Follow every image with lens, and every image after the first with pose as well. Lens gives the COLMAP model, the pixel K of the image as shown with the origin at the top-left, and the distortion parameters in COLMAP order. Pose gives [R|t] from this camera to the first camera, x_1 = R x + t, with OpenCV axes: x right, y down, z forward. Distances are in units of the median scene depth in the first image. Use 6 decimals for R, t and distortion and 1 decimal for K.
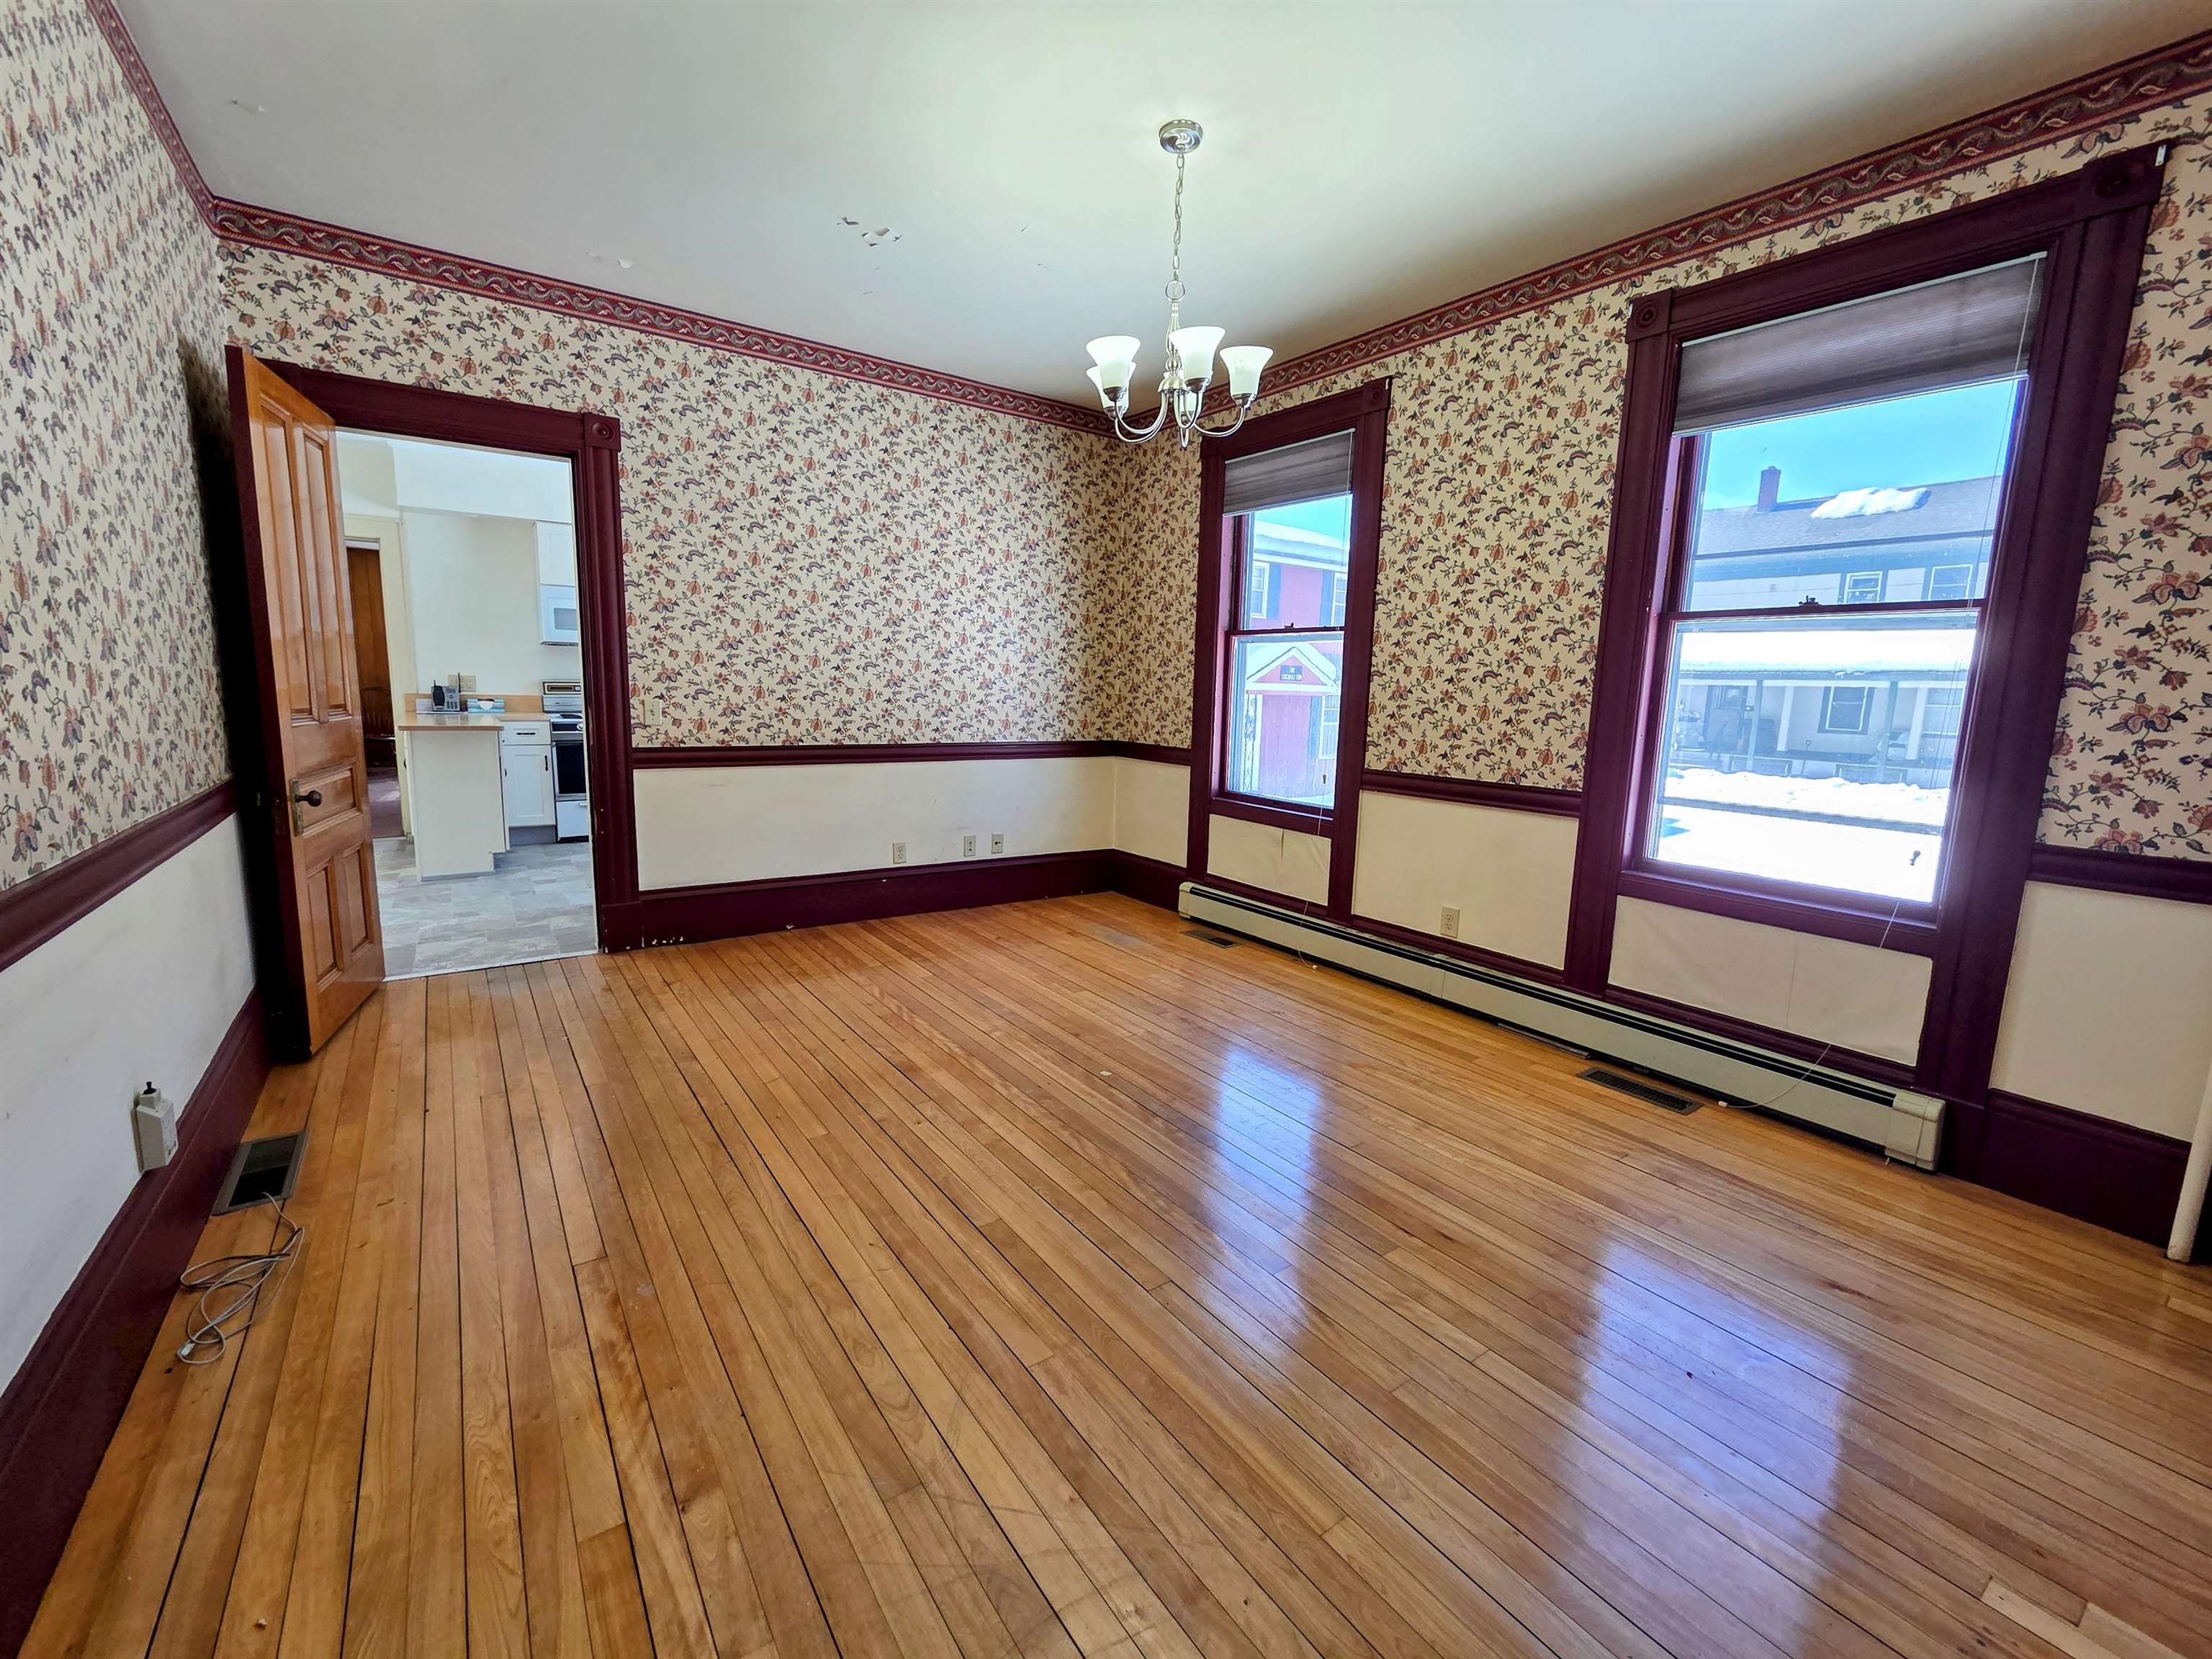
lens RADIAL K [[910.0, 0, 1154.0], [0, 910.0, 841.8], [0, 0, 1]] dist [-0.004622, 0.000650]
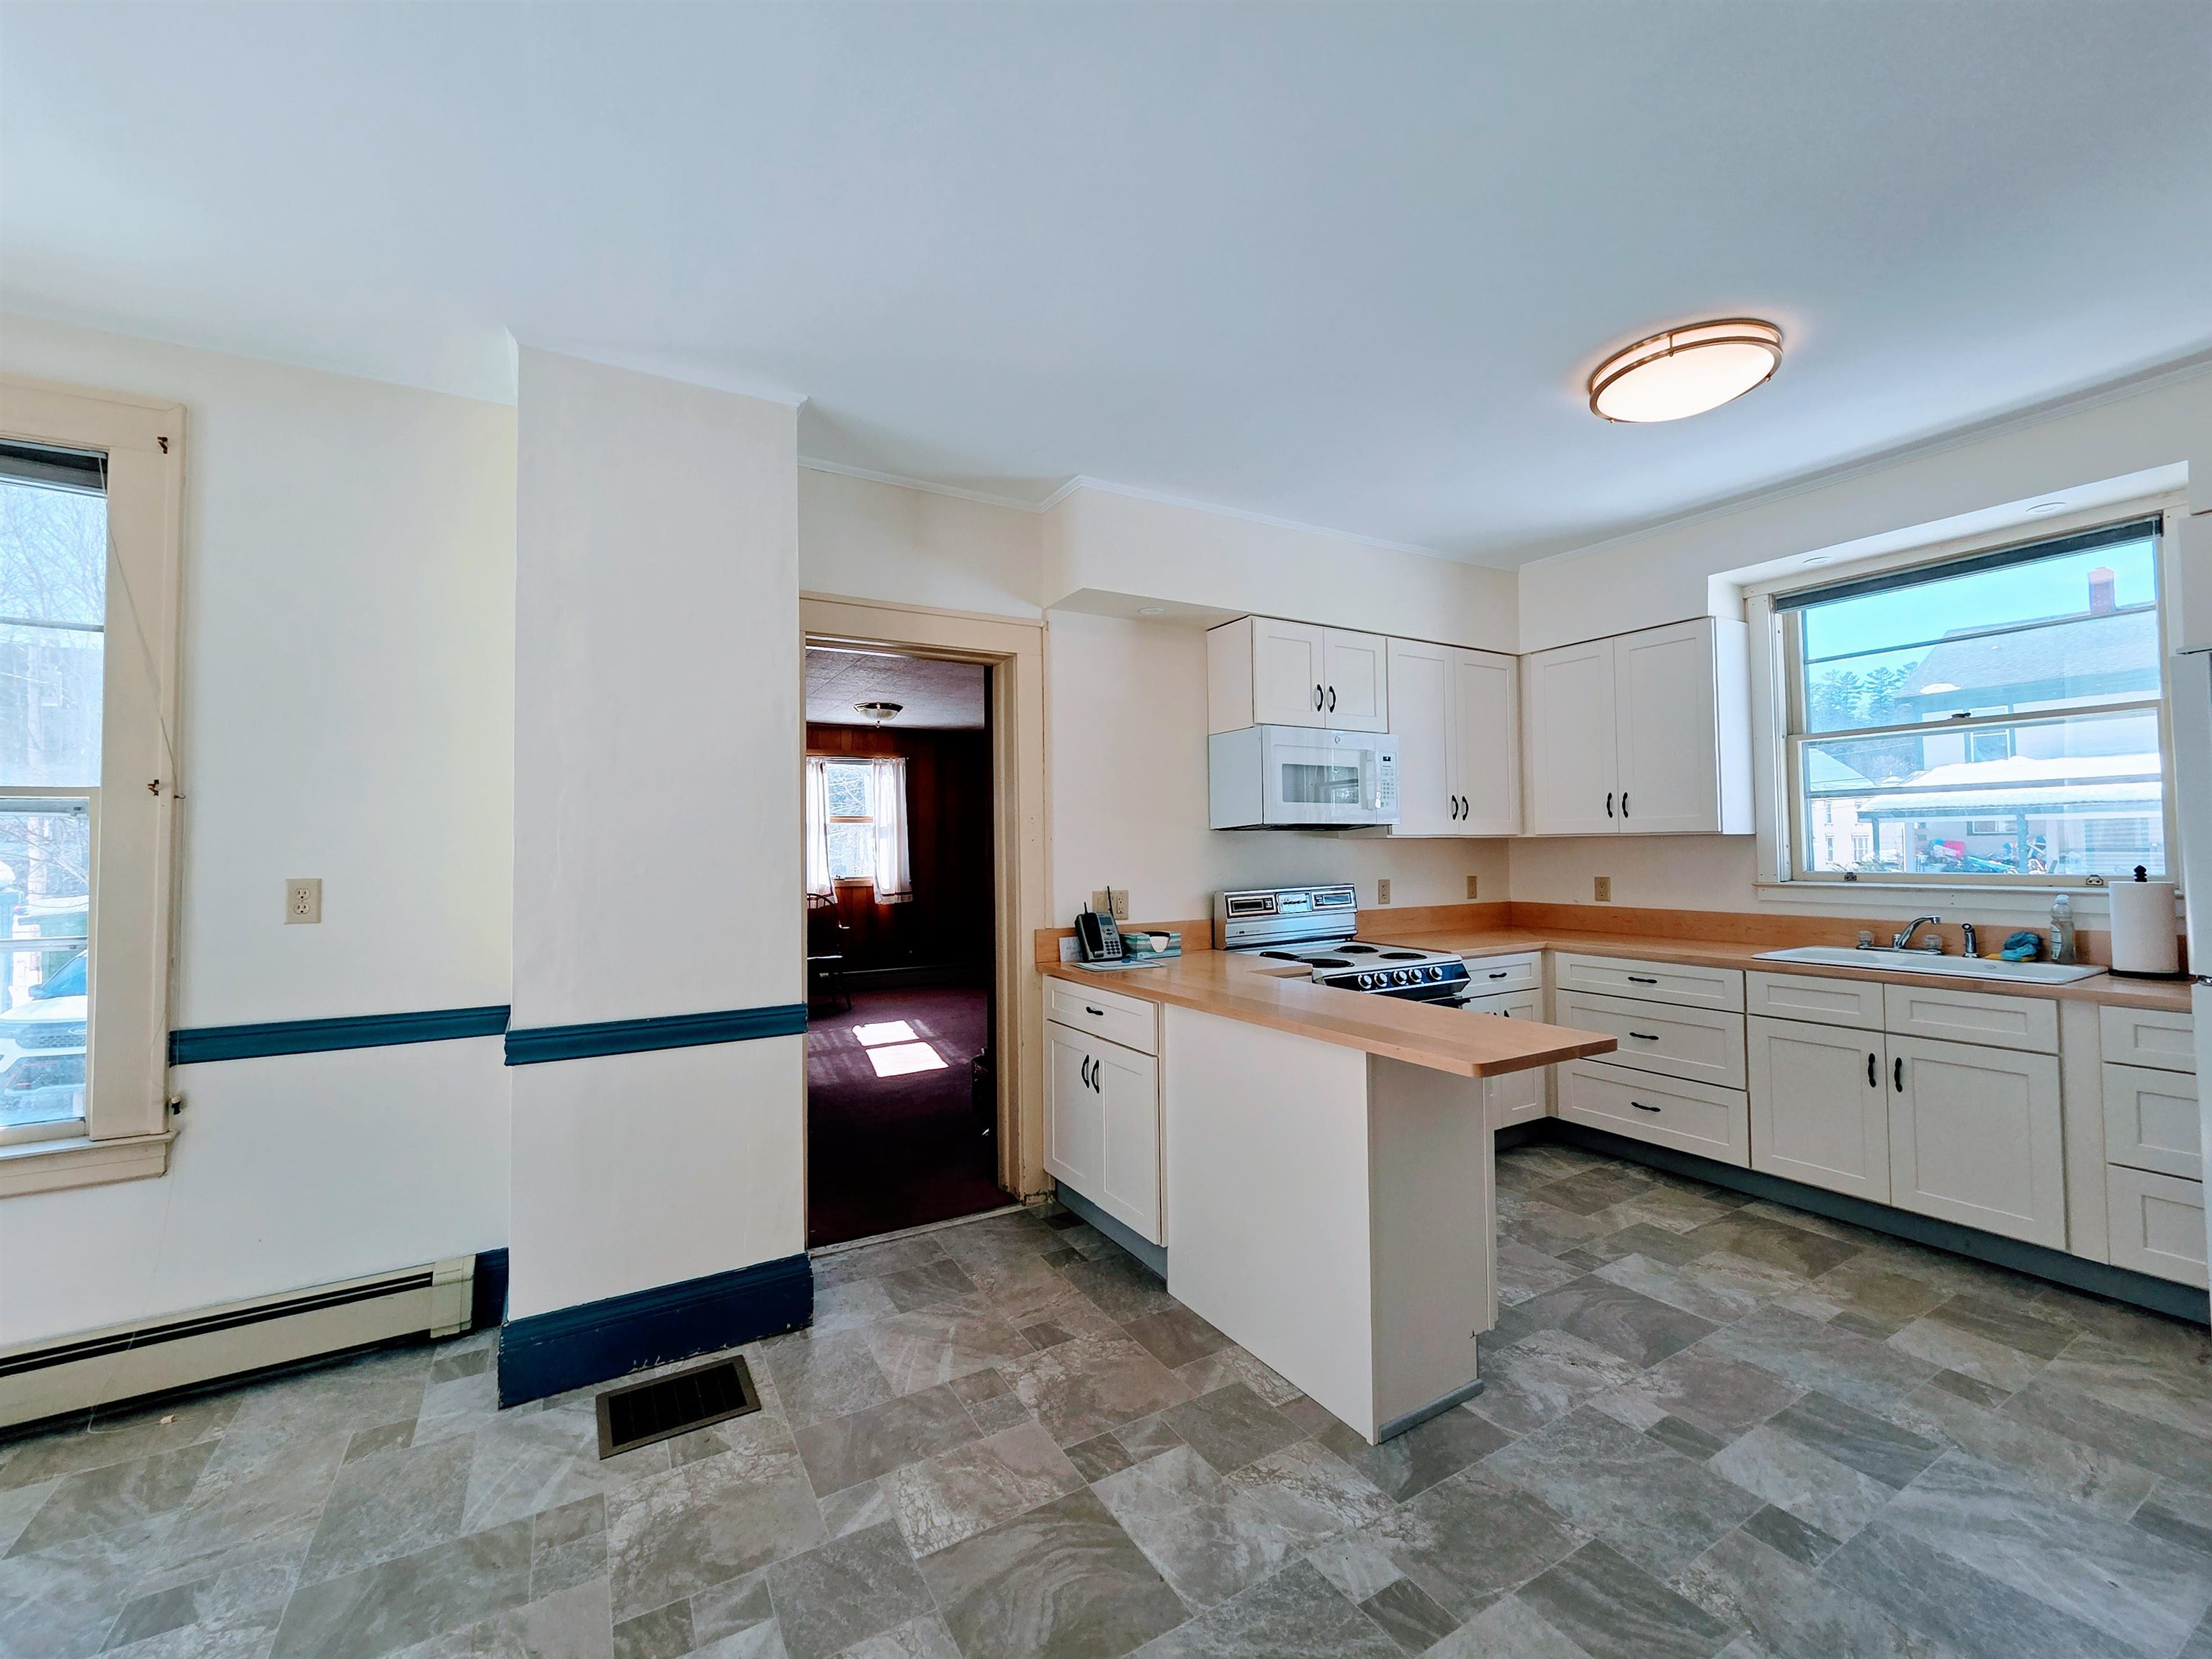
lens RADIAL K [[910.0, 0, 1094.5], [0, 910.0, 825.8], [0, 0, 1]] dist [-0.004622, 0.000650]
pose [[0.993701, -0.050285, -0.100148, -1.184460], [0.032540, 0.984642, -0.171524, -0.212502], [0.107235, 0.167184, 0.980076, 0.762810]]
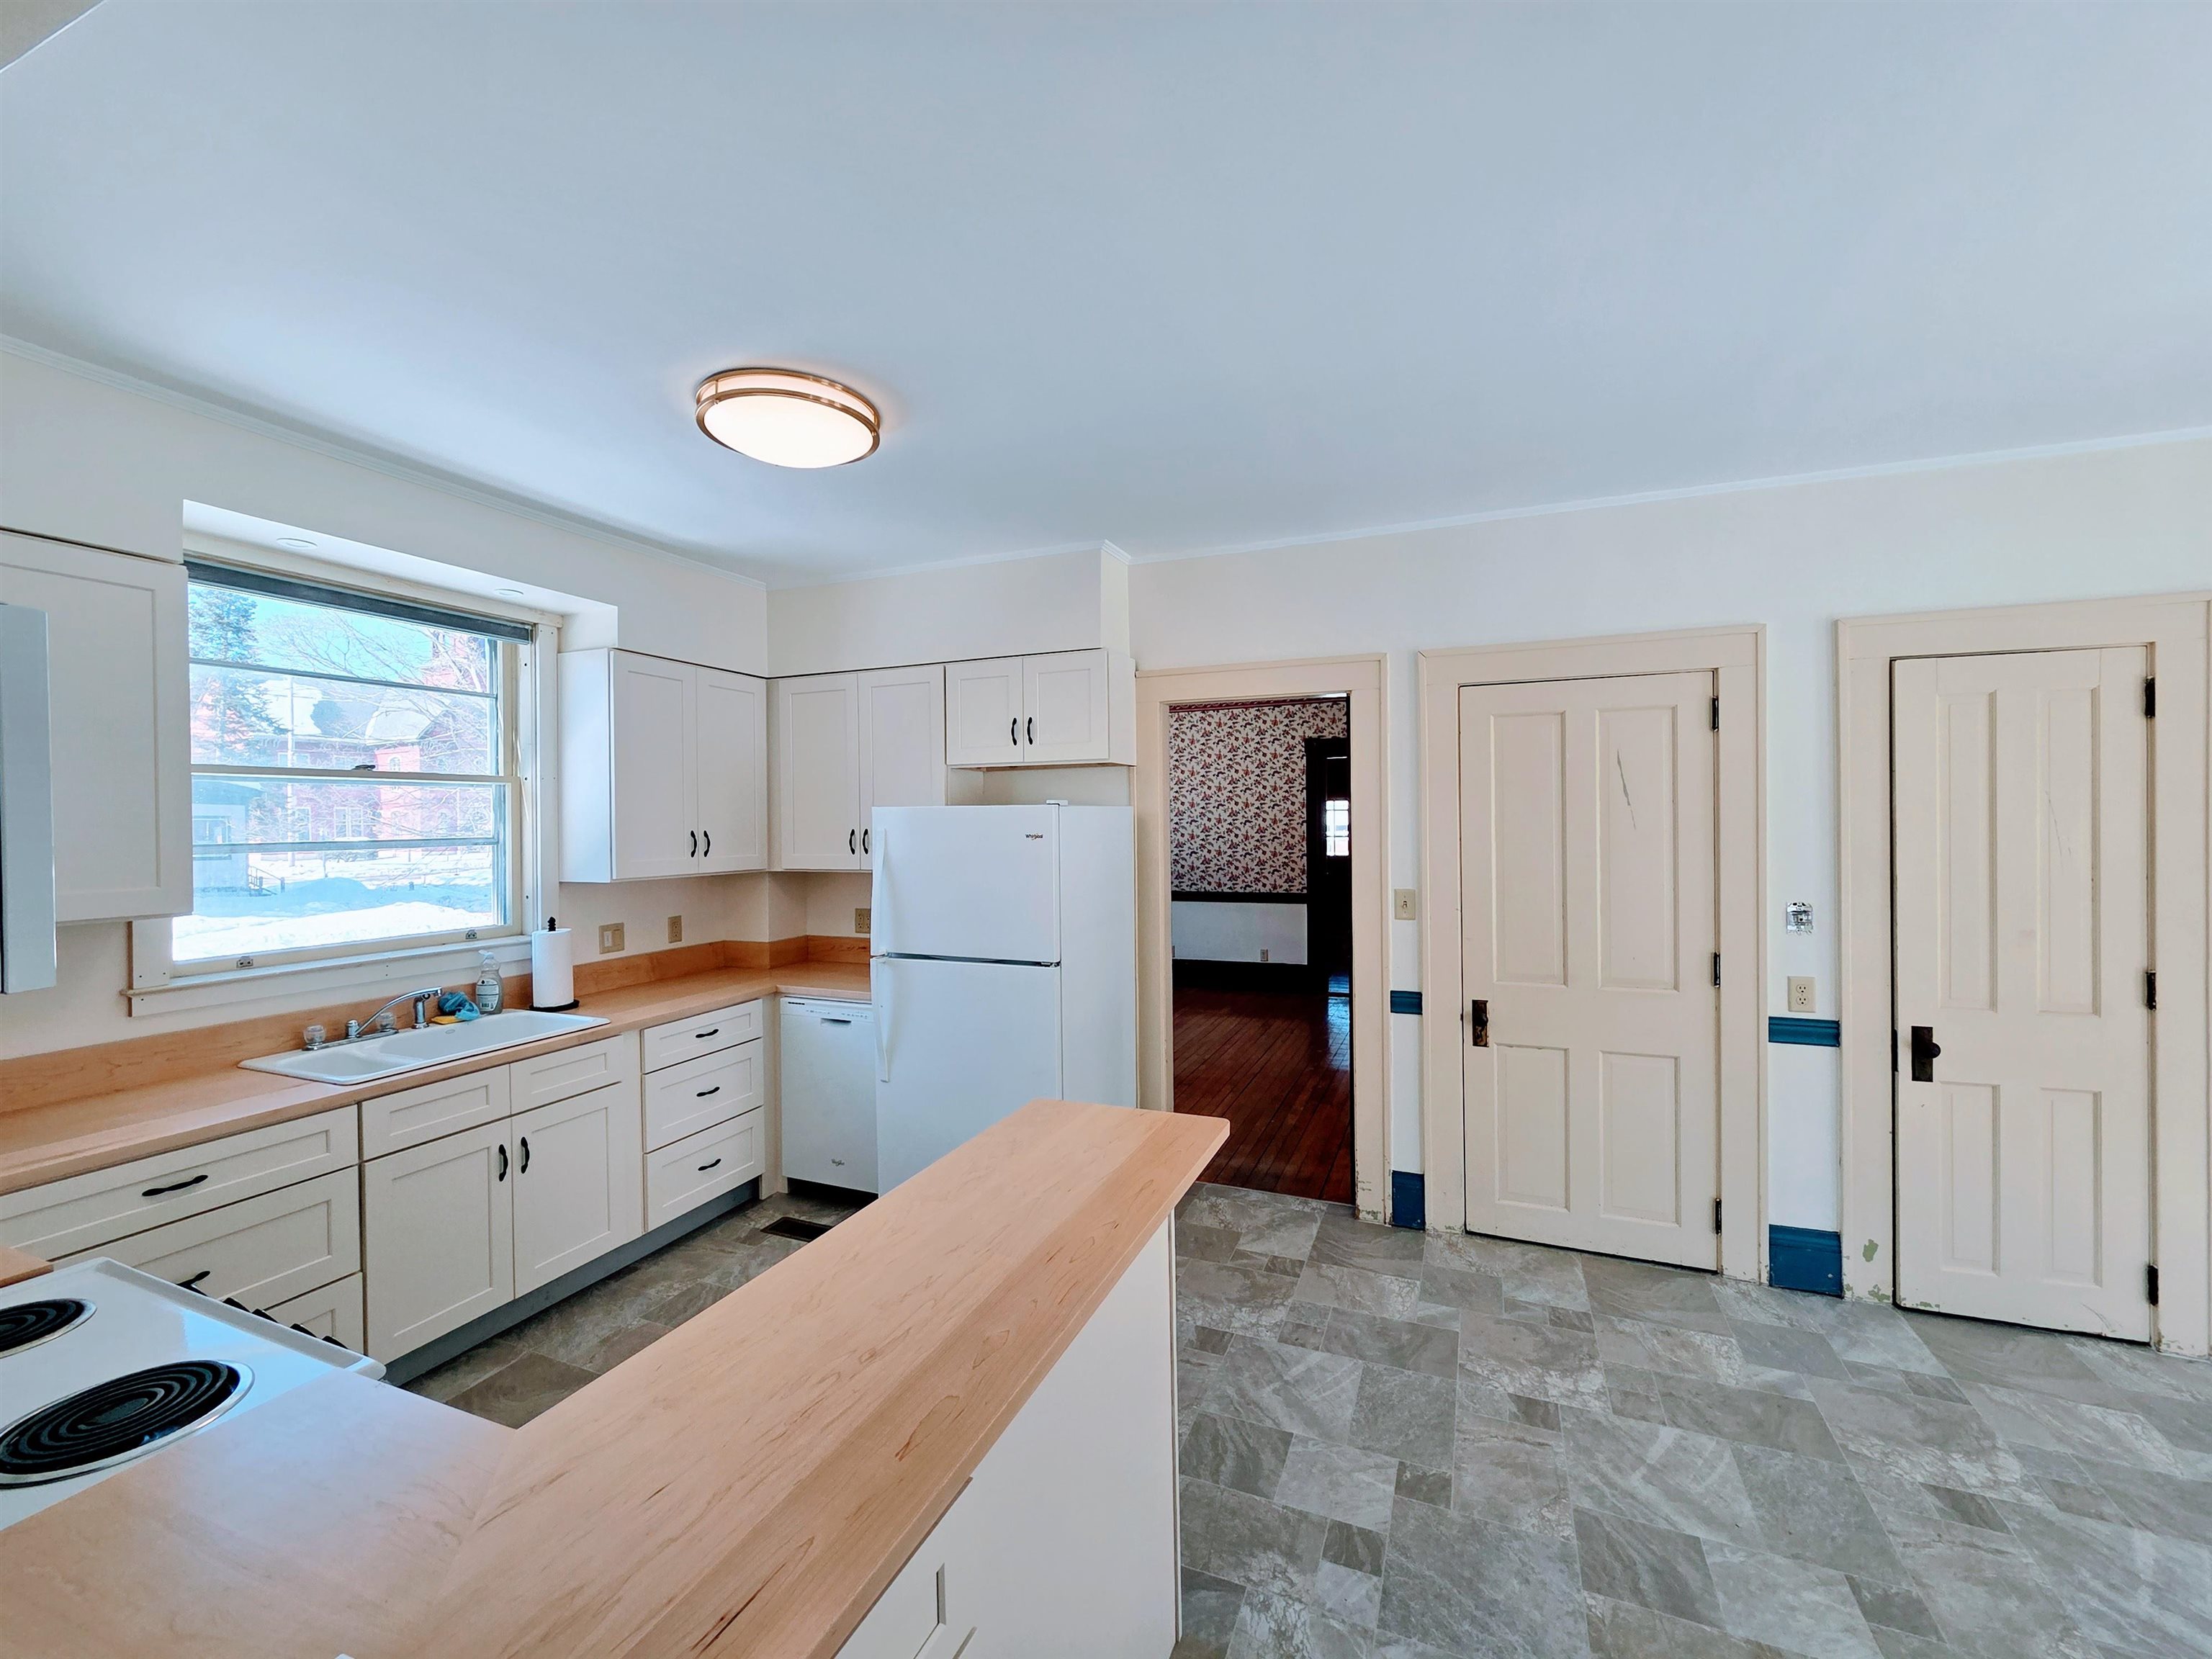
lens RADIAL K [[910.0, 0, 1101.1], [0, 910.0, 830.5], [0, 0, 1]] dist [-0.004622, 0.000650]
pose [[-0.524093, -0.039265, 0.850755, -1.460021], [0.116327, 0.986274, 0.117180, -0.411266], [-0.843679, 0.160379, -0.512332, 1.598471]]
